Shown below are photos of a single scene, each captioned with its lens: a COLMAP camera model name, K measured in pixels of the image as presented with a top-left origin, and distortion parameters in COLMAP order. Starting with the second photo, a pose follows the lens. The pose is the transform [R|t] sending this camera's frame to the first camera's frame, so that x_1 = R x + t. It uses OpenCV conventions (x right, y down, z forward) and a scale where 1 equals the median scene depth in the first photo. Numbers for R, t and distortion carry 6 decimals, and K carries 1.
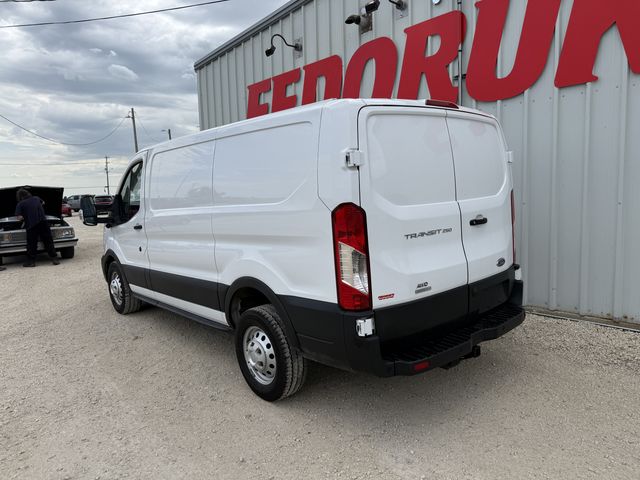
lens RADIAL K [[443.4, 0, 320.0], [0, 443.4, 240.0], [0, 0, 1]] dist [0.083300, -0.111796]
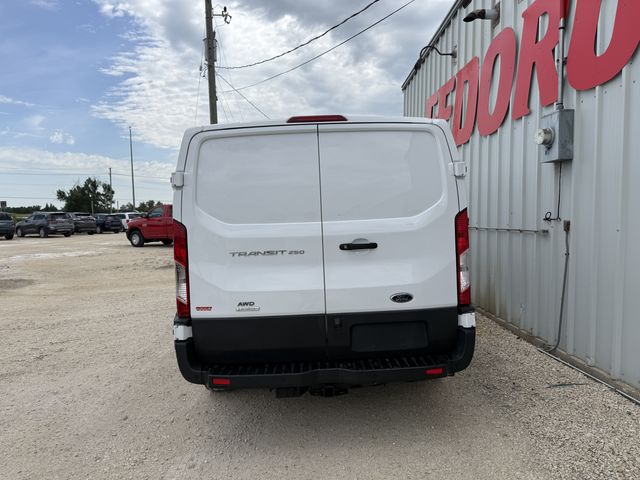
lens RADIAL K [[443.4, 0, 320.0], [0, 443.4, 240.0], [0, 0, 1]] dist [0.083300, -0.111796]
pose [[0.773870, 0.060900, -0.630410, 0.736461], [-0.079024, 0.996872, -0.000706, -0.041000], [0.628395, 0.050364, 0.776262, 0.240514]]
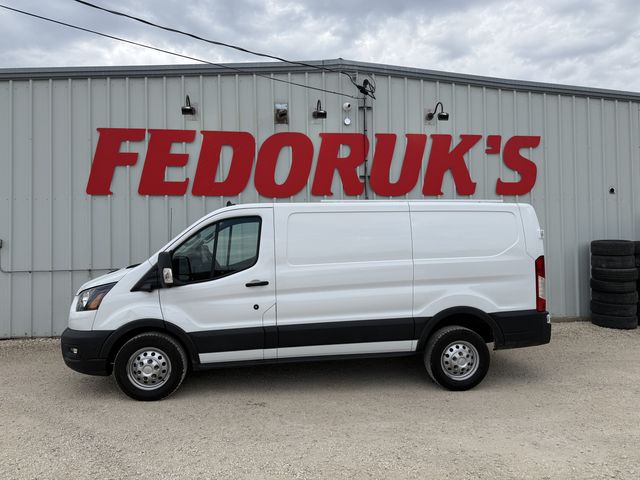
lens RADIAL K [[443.4, 0, 320.0], [0, 443.4, 240.0], [0, 0, 1]] dist [0.083300, -0.111796]
pose [[0.566323, 0.035962, 0.823398, -1.506046], [0.081245, 0.991746, -0.099193, -0.023340], [-0.820169, 0.123072, 0.558727, 0.470510]]
